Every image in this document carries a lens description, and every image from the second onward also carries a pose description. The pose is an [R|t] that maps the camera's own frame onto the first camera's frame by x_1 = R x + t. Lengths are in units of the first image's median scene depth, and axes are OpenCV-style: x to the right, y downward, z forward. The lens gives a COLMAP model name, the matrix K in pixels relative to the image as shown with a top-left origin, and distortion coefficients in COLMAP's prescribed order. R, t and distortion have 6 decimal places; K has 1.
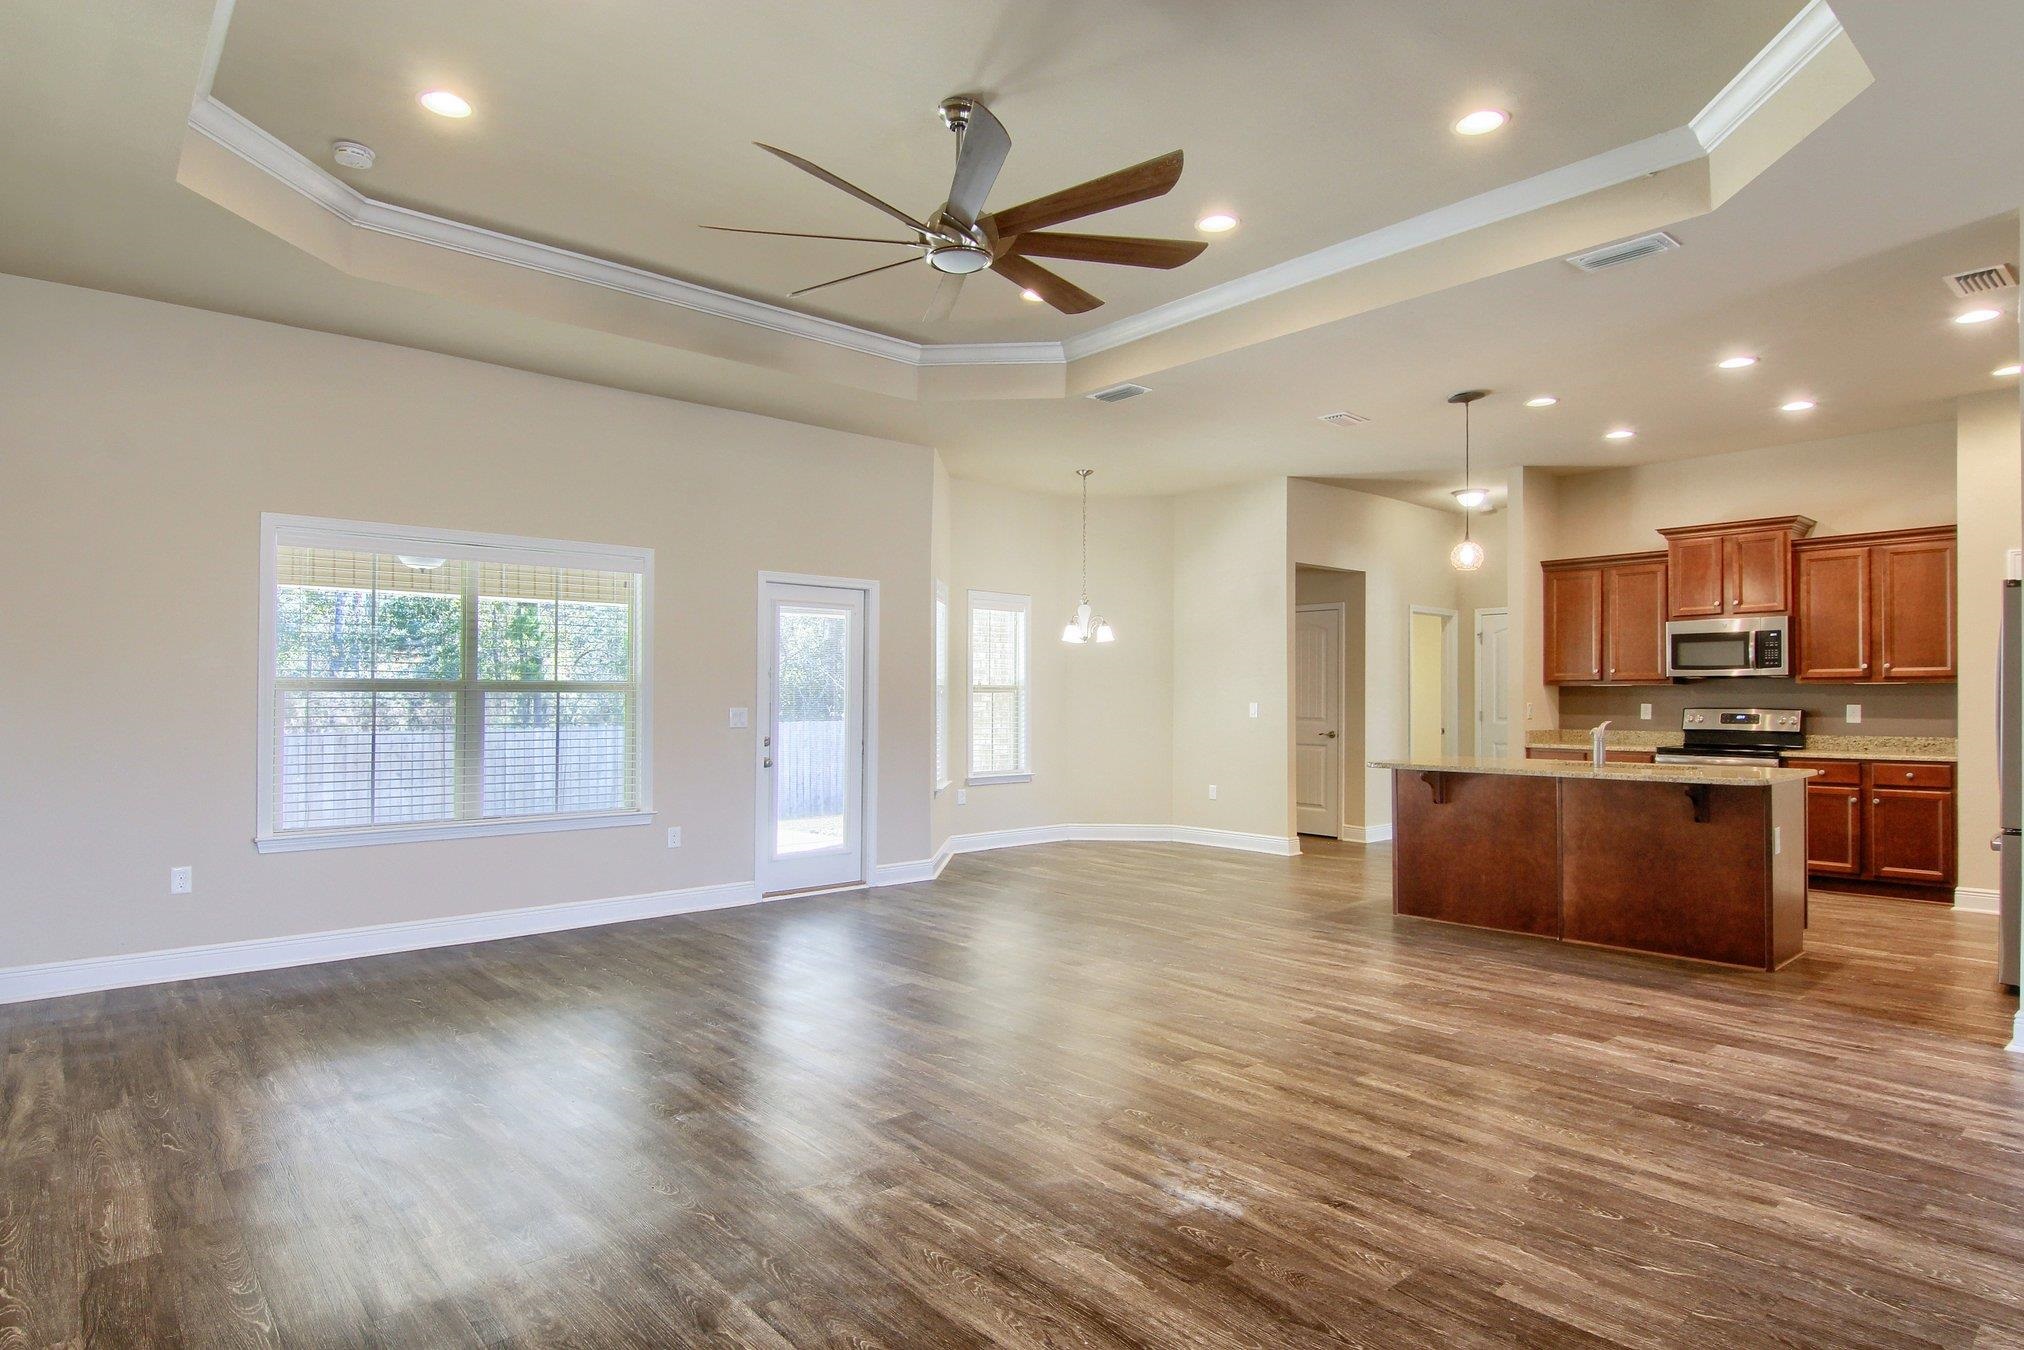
lens RADIAL K [[1113.8, 0, 1017.8], [0, 1113.8, 674.4], [0, 0, 1]] dist [-0.005305, -0.000365]
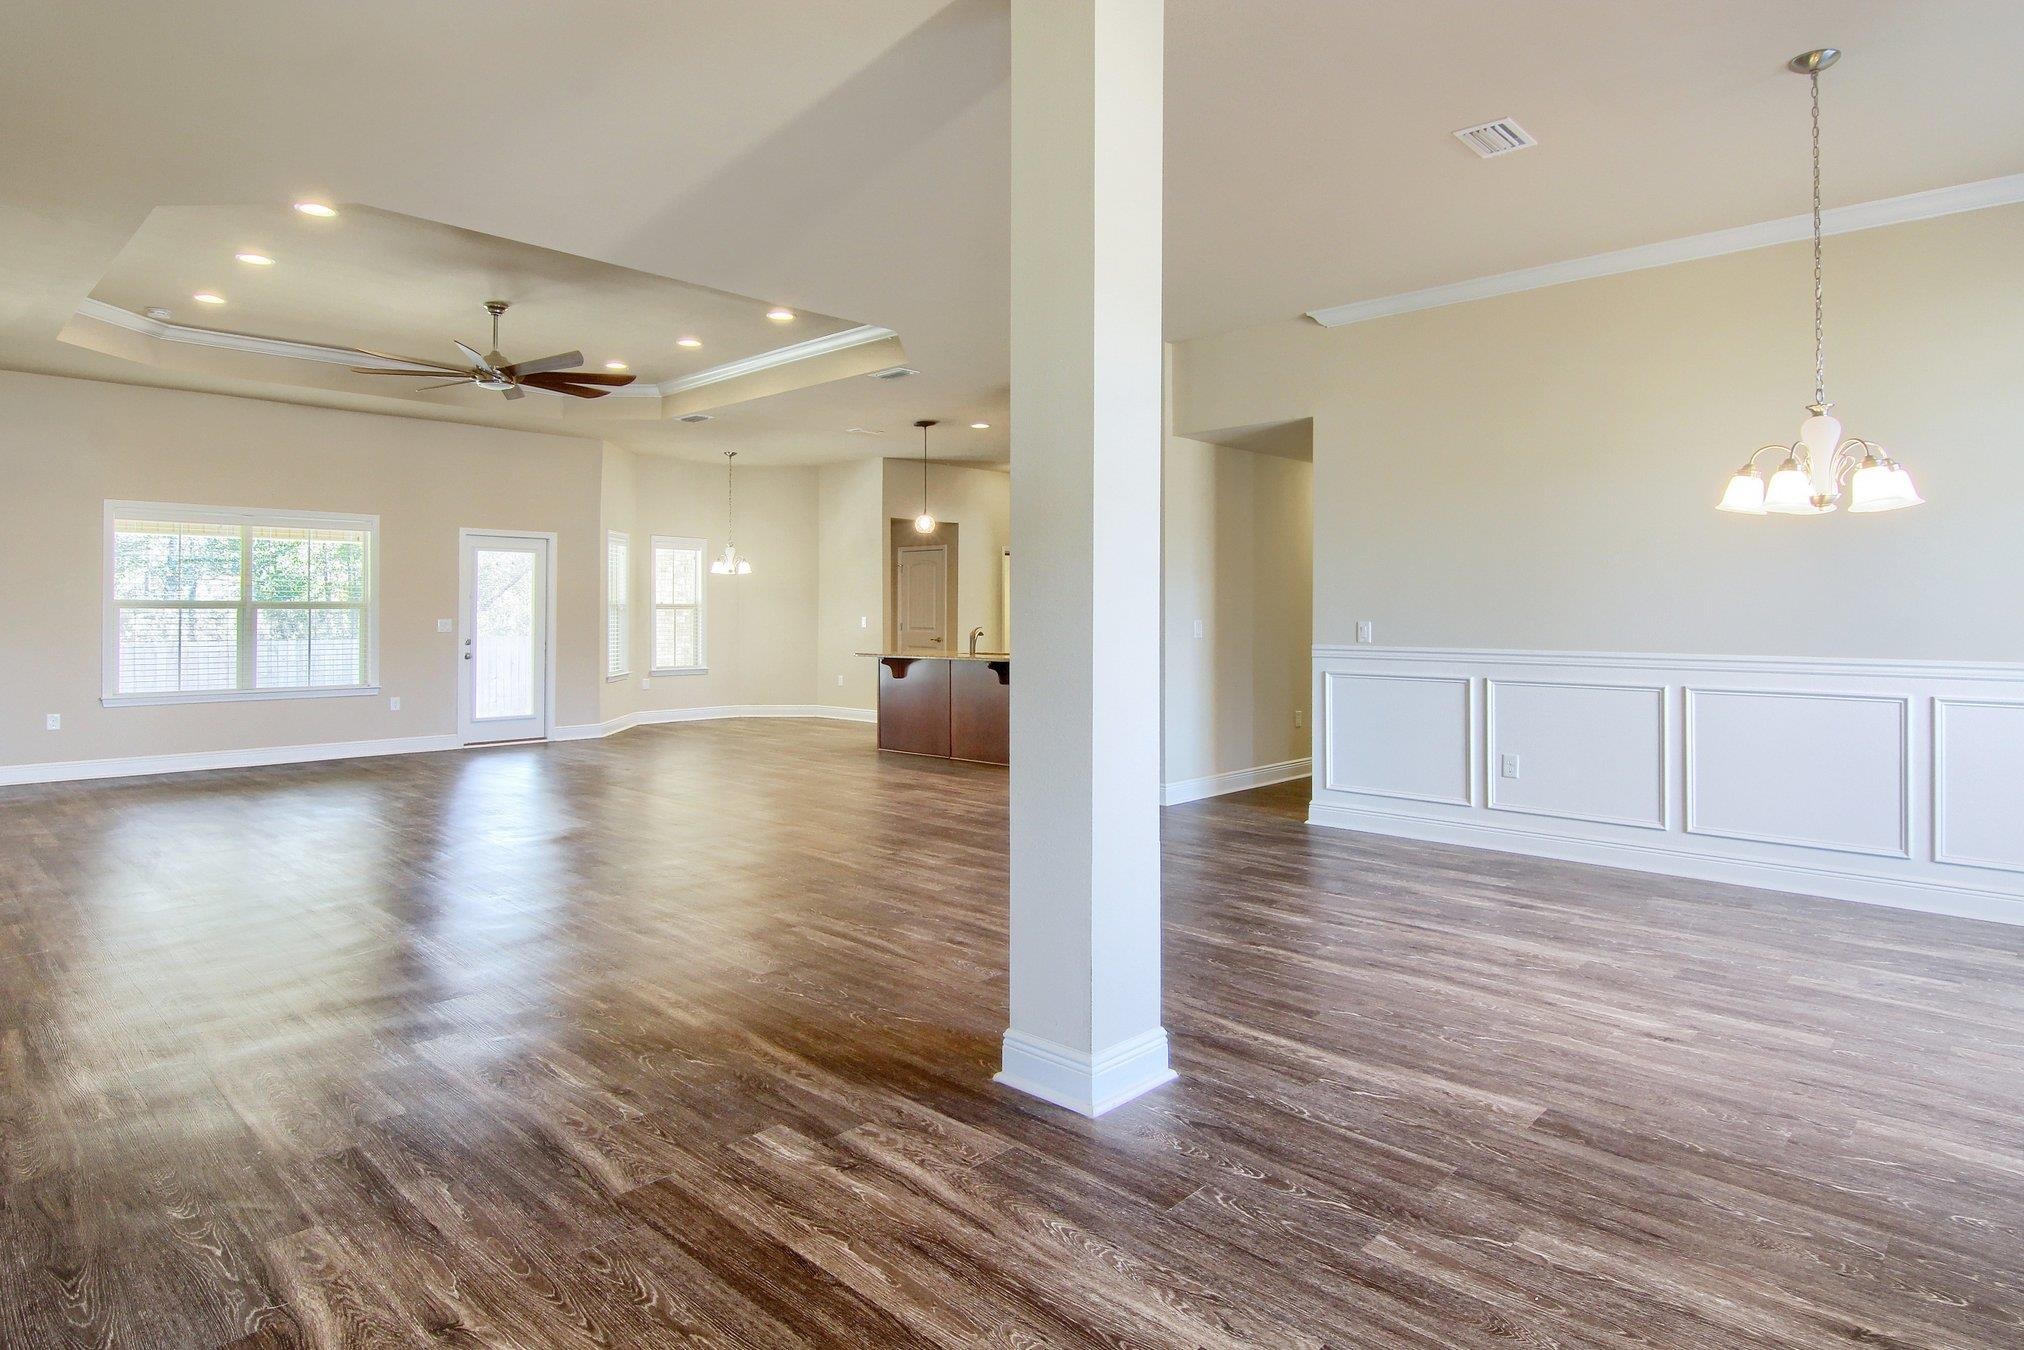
lens RADIAL K [[1113.8, 0, 1017.8], [0, 1113.8, 674.4], [0, 0, 1]] dist [-0.005305, -0.000365]
pose [[0.995306, 0.002740, 0.096744, 0.349523], [-0.010492, 0.996763, 0.079712, -0.022393], [-0.096212, -0.080353, 0.992112, -0.537203]]
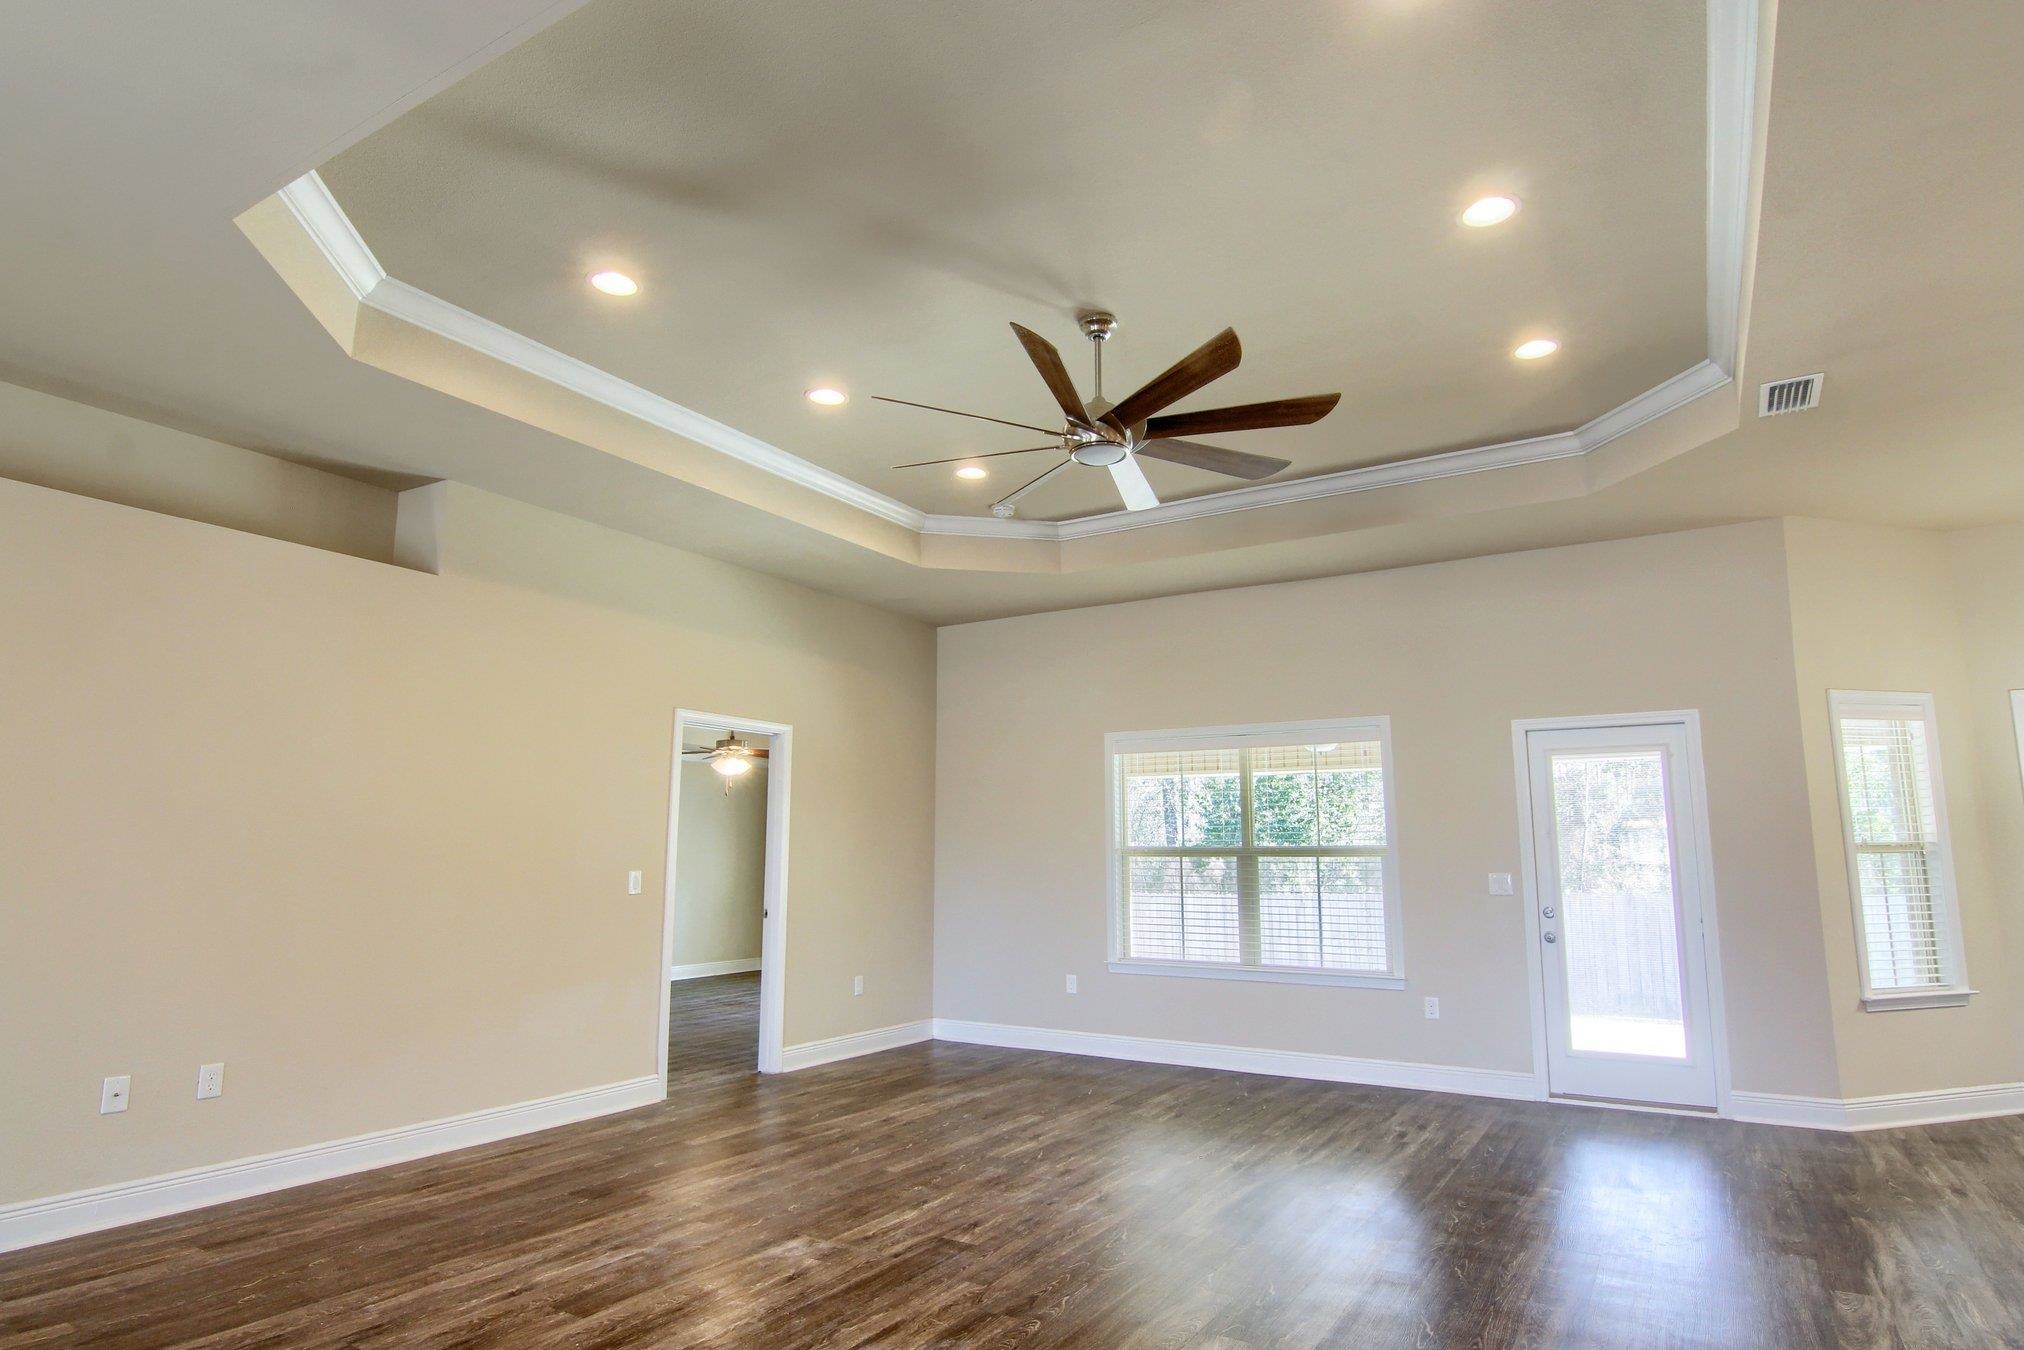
lens RADIAL K [[1113.8, 0, 1017.8], [0, 1113.8, 674.4], [0, 0, 1]] dist [-0.005305, -0.000365]
pose [[0.284553, -0.154537, -0.946123, 0.483063], [0.019013, 0.987637, -0.155599, 0.003112], [0.958472, 0.026287, 0.283973, 0.328082]]
